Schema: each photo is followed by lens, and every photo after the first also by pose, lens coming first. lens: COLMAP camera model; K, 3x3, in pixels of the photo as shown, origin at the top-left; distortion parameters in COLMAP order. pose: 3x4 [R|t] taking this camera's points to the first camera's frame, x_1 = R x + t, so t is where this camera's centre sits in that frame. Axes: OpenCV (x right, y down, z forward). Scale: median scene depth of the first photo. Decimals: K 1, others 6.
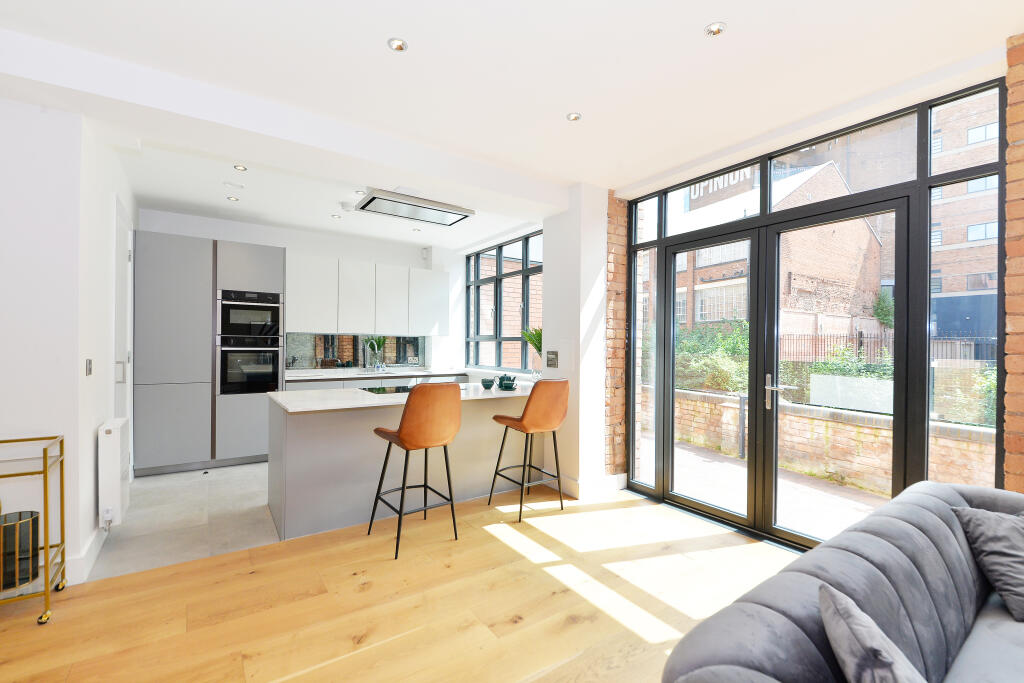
lens RADIAL K [[442.3, 0, 508.1], [0, 442.3, 347.5], [0, 0, 1]] dist [-0.014997, -0.000516]
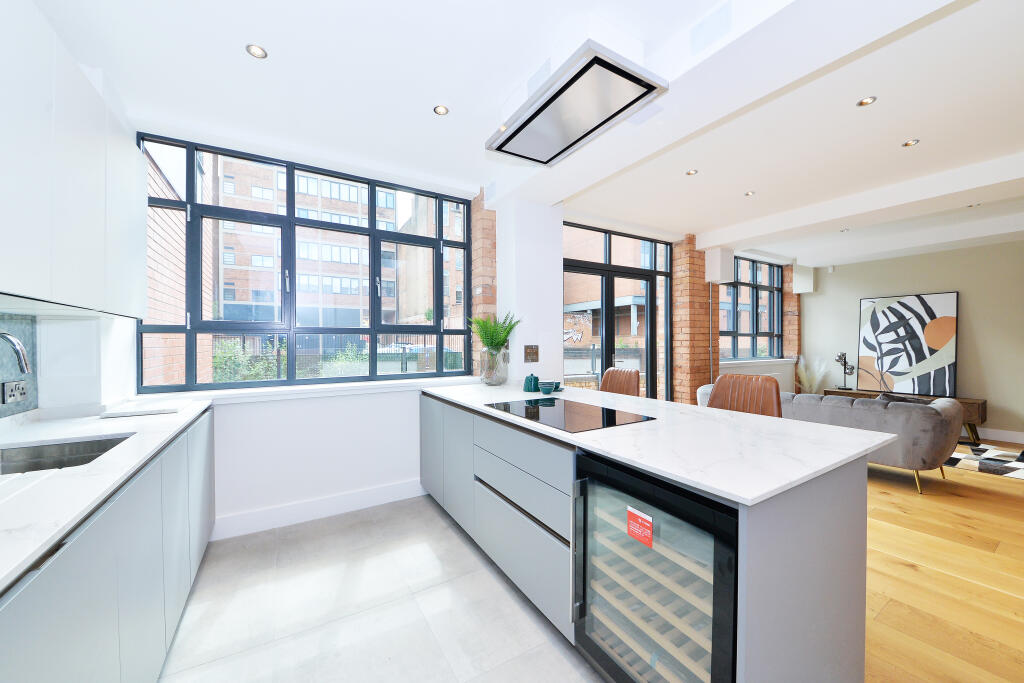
lens RADIAL K [[377.2, 0, 507.2], [0, 377.2, 341.4], [0, 0, 1]] dist [0.000033, -0.002648]
pose [[0.063781, -0.008109, 0.997931, -0.725056], [0.009285, 0.999929, 0.007532, -0.007449], [-0.997921, 0.008785, 0.063852, 1.006355]]
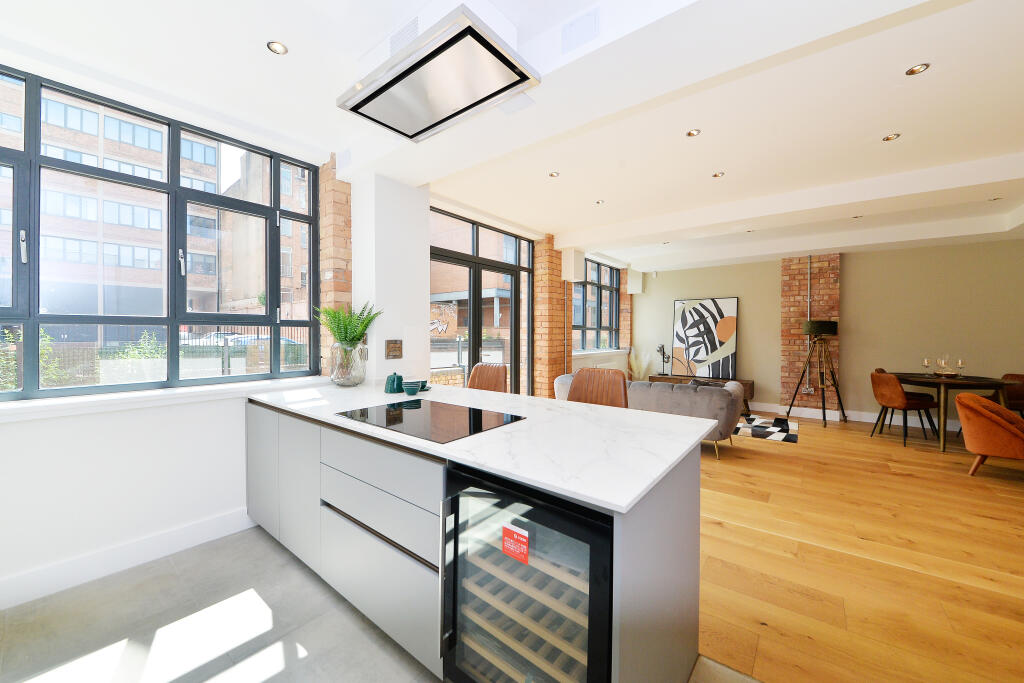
lens RADIAL K [[377.2, 0, 509.1], [0, 377.2, 335.2], [0, 0, 1]] dist [0.000033, -0.002648]
pose [[-0.292336, -0.019387, 0.956119, -0.669513], [-0.001094, 0.999801, 0.019938, -0.016895], [-0.956315, 0.004782, -0.292299, 1.006128]]
